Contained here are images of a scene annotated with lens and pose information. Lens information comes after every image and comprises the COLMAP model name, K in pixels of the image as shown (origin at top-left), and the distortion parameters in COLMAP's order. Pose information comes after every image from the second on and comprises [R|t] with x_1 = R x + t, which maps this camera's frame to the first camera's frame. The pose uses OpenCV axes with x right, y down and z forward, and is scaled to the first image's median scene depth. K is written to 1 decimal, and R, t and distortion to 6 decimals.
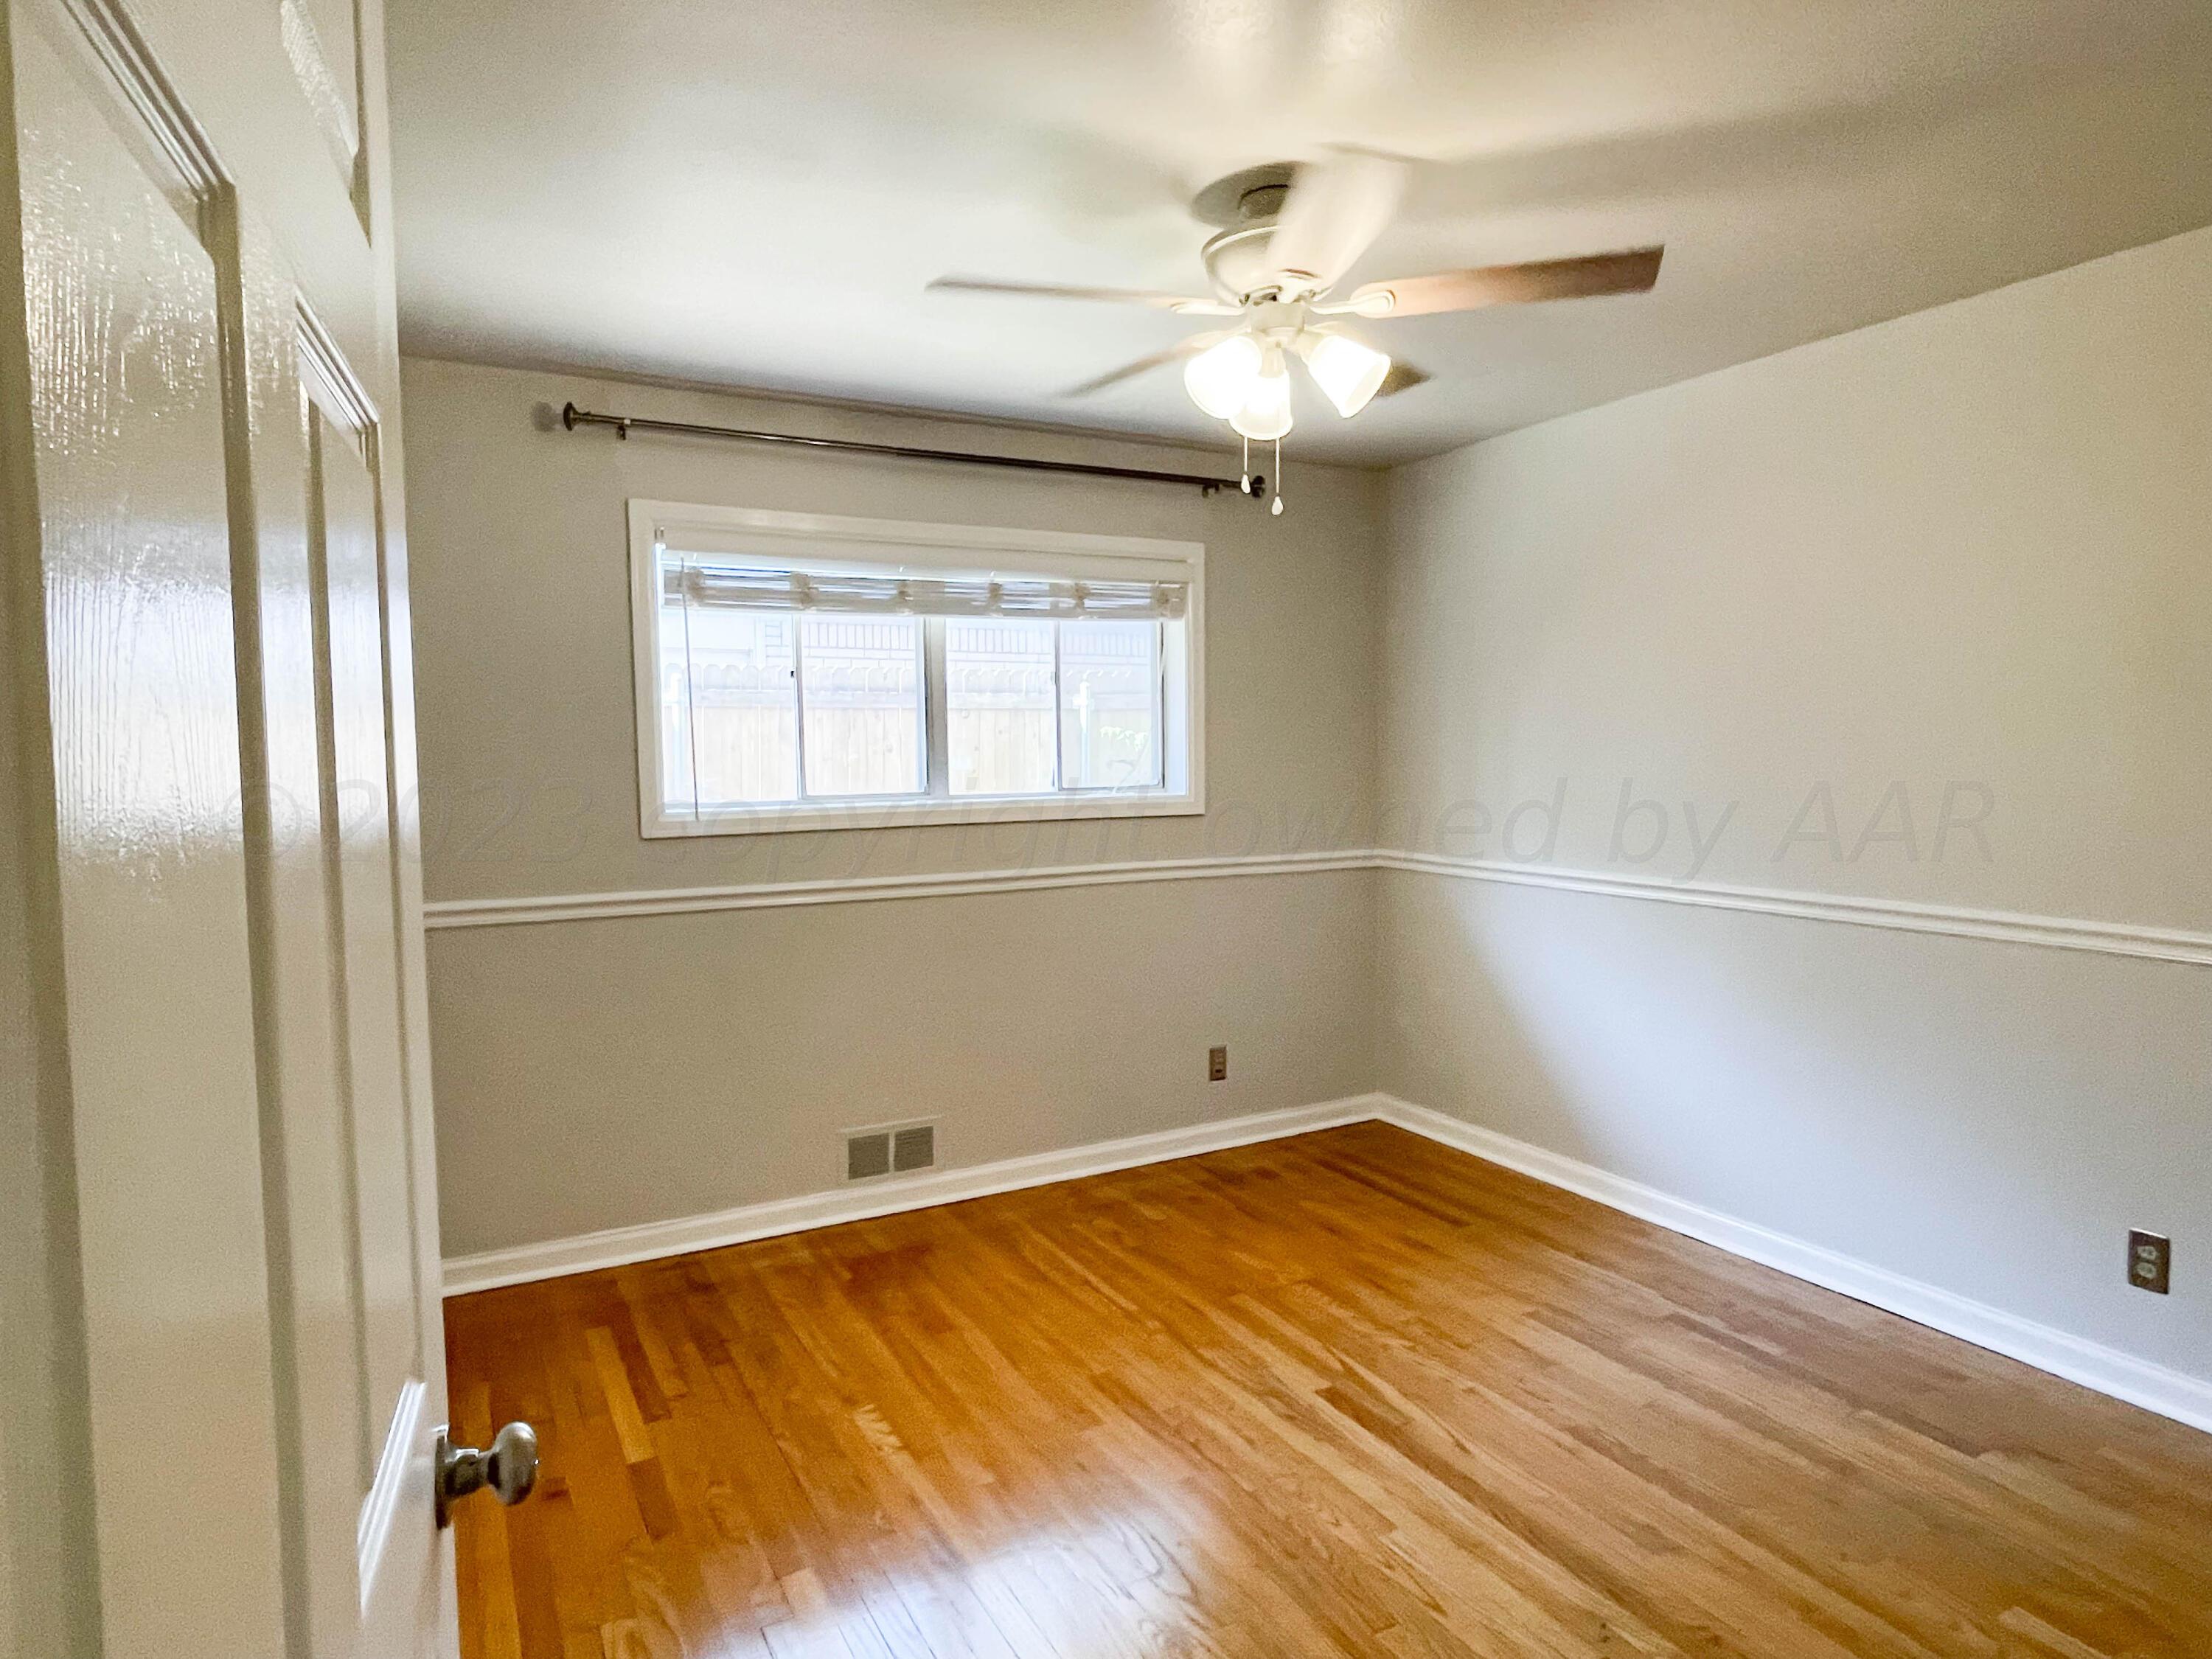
lens RADIAL K [[1273.7, 0, 1105.4], [0, 1273.7, 830.4], [0, 0, 1]] dist [0.003475, 0.001457]
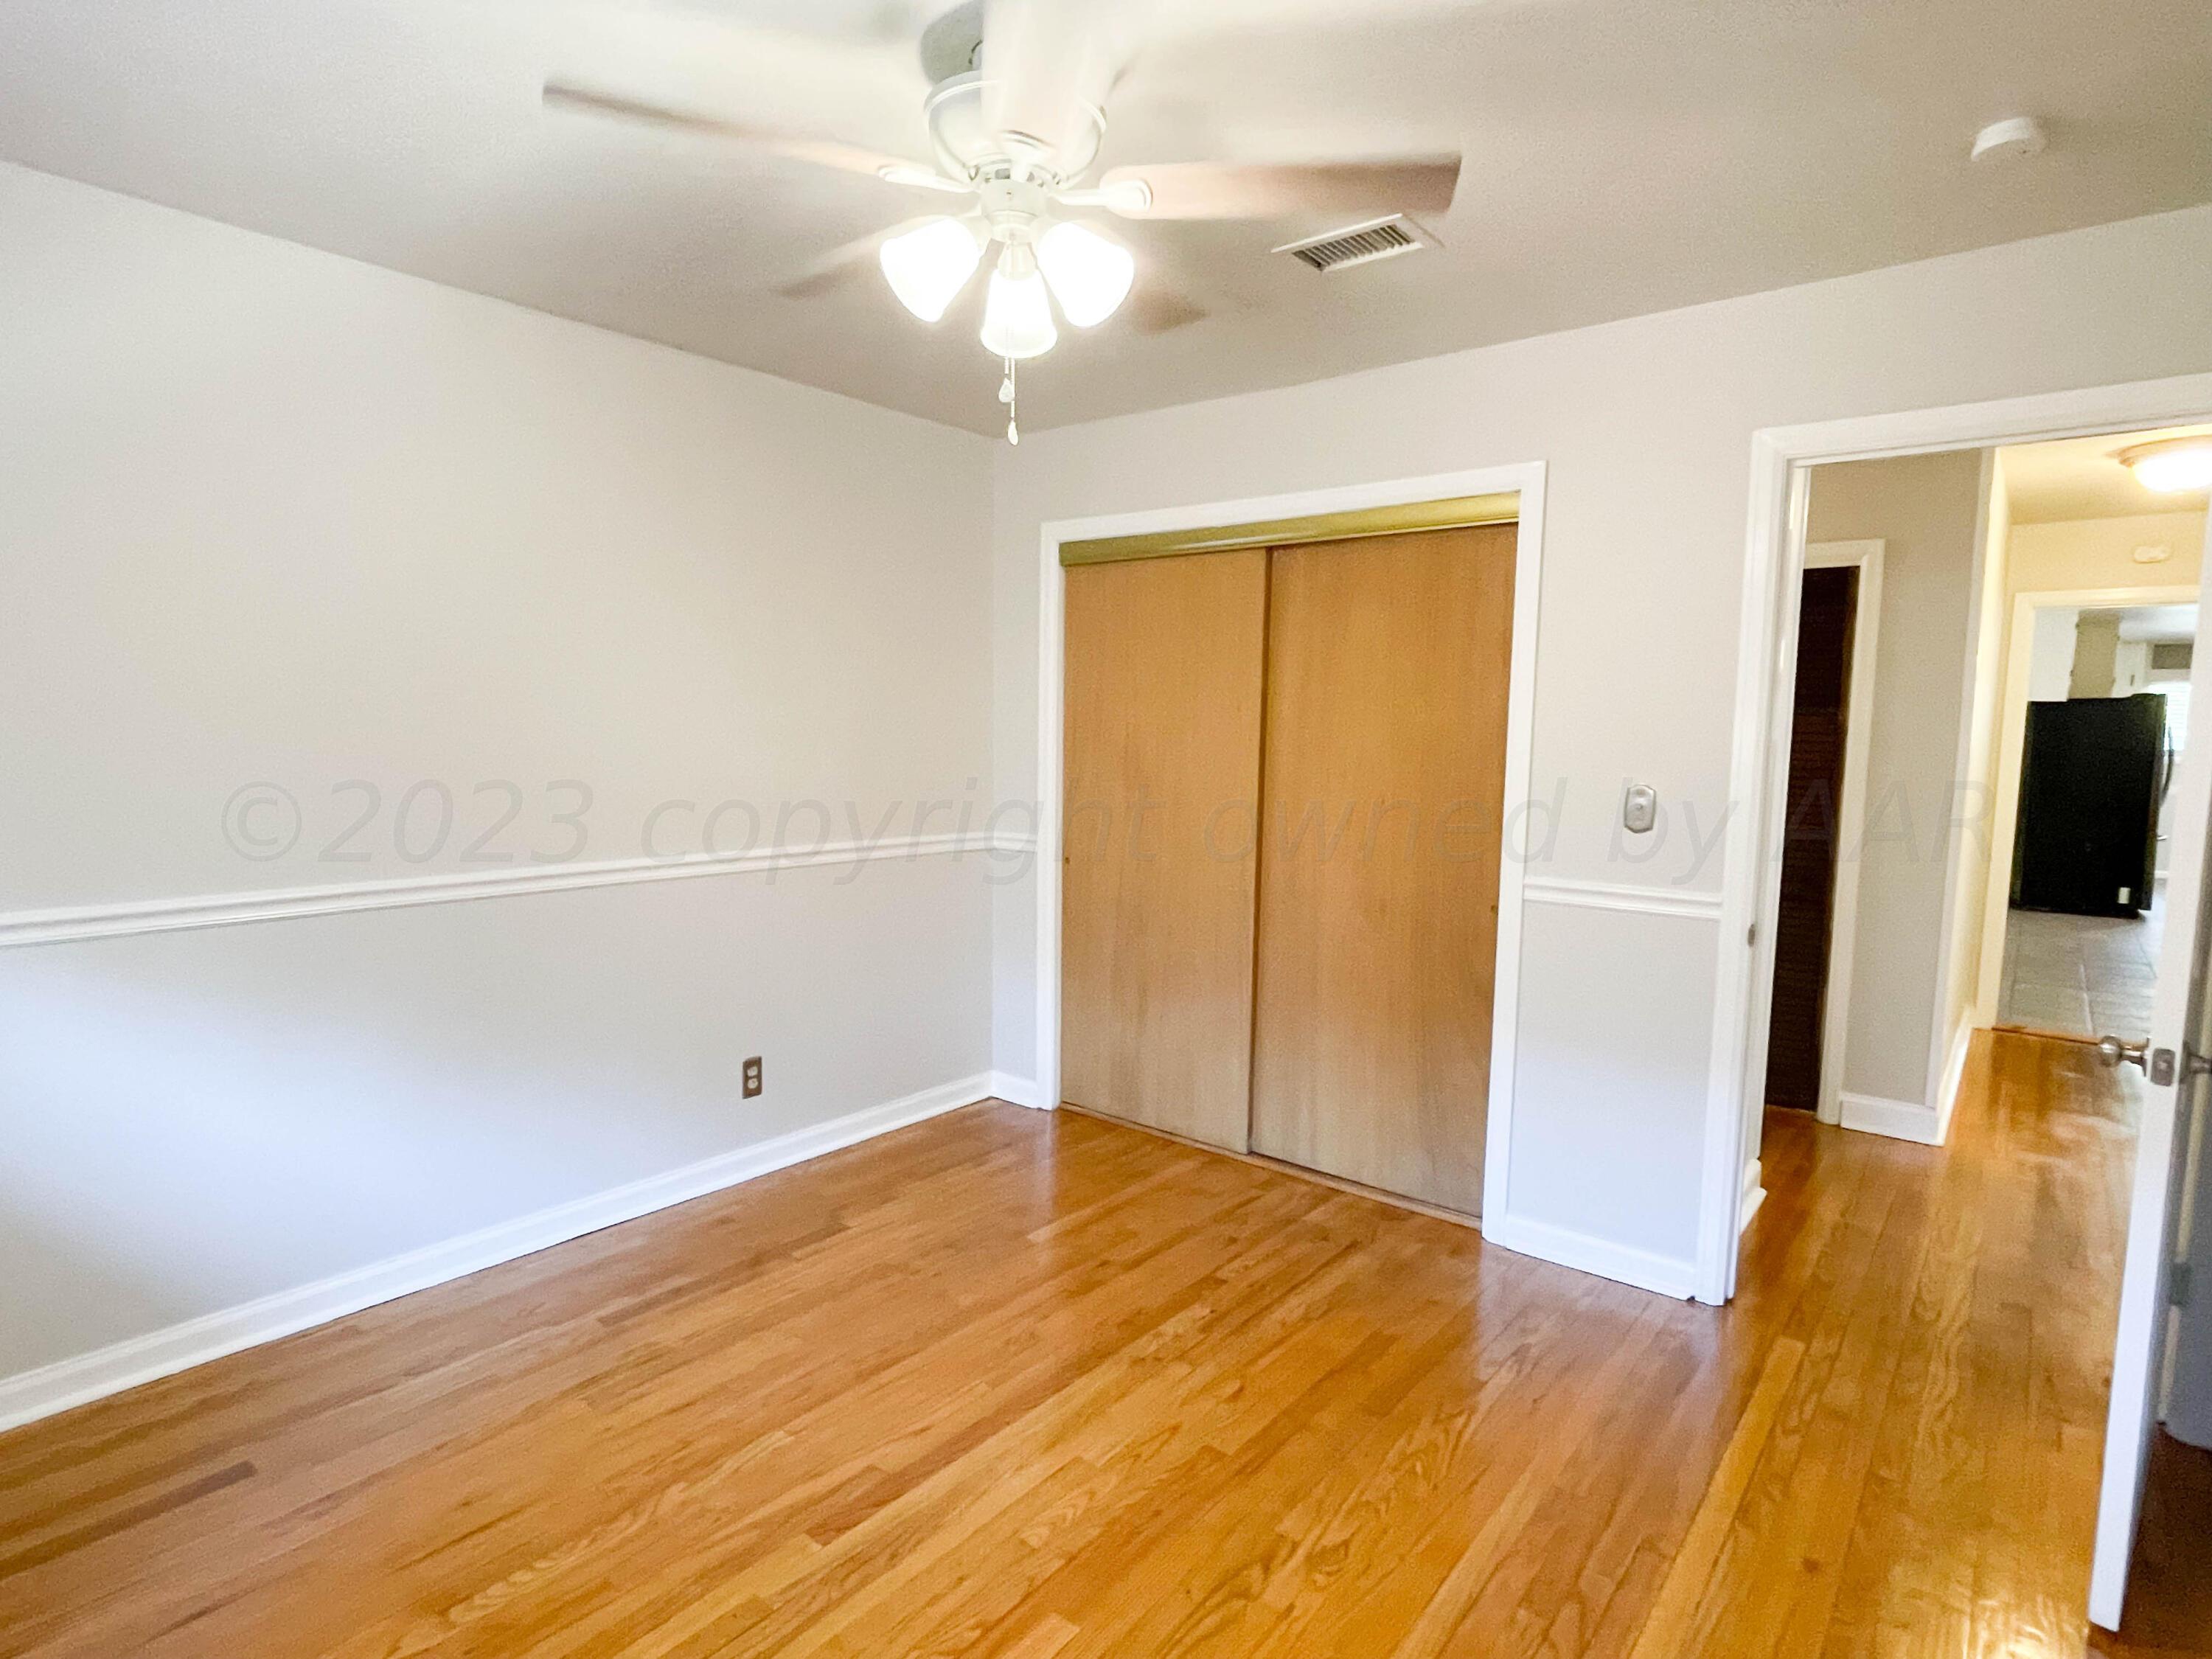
lens RADIAL K [[1163.4, 0, 1105.7], [0, 1163.4, 827.1], [0, 0, 1]] dist [-0.007278, -0.000134]
pose [[-0.369635, -0.080775, 0.925659, -0.515065], [0.053664, 0.992696, 0.108054, -0.064663], [-0.927626, 0.089615, -0.362600, 1.039039]]
